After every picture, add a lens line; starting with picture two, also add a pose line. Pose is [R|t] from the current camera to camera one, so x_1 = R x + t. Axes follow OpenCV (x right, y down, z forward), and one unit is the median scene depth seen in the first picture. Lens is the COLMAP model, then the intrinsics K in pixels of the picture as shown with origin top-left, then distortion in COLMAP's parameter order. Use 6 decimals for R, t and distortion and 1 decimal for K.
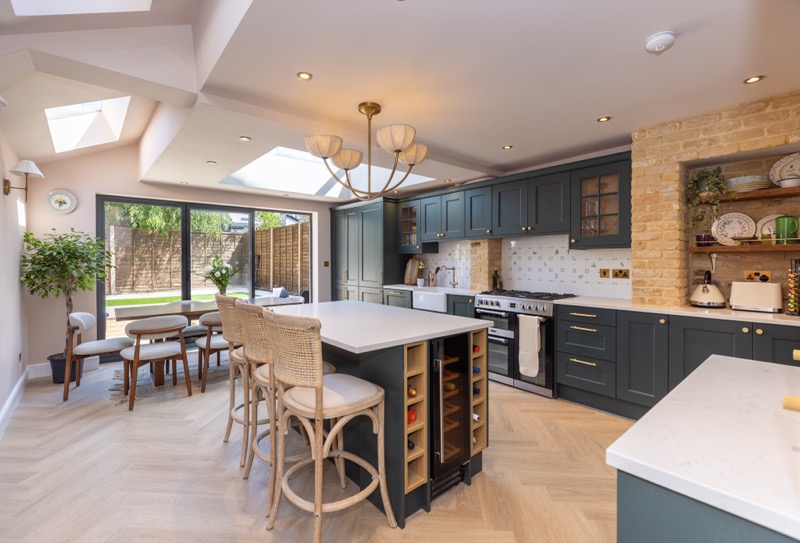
lens RADIAL K [[353.6, 0, 418.3], [0, 353.6, 265.9], [0, 0, 1]] dist [0.003073, -0.000116]
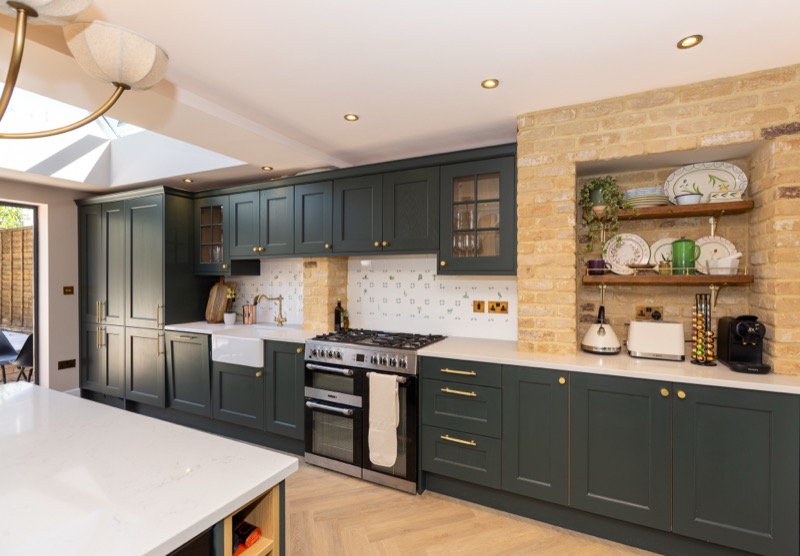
lens RADIAL K [[394.0, 0, 401.3], [0, 394.0, 280.3], [0, 0, 1]] dist [-0.006636, 0.000231]
pose [[0.941196, 0.006166, 0.337806, 0.093427], [-0.002127, 0.999922, -0.012326, -0.027733], [-0.337855, 0.010882, 0.941135, 0.289741]]
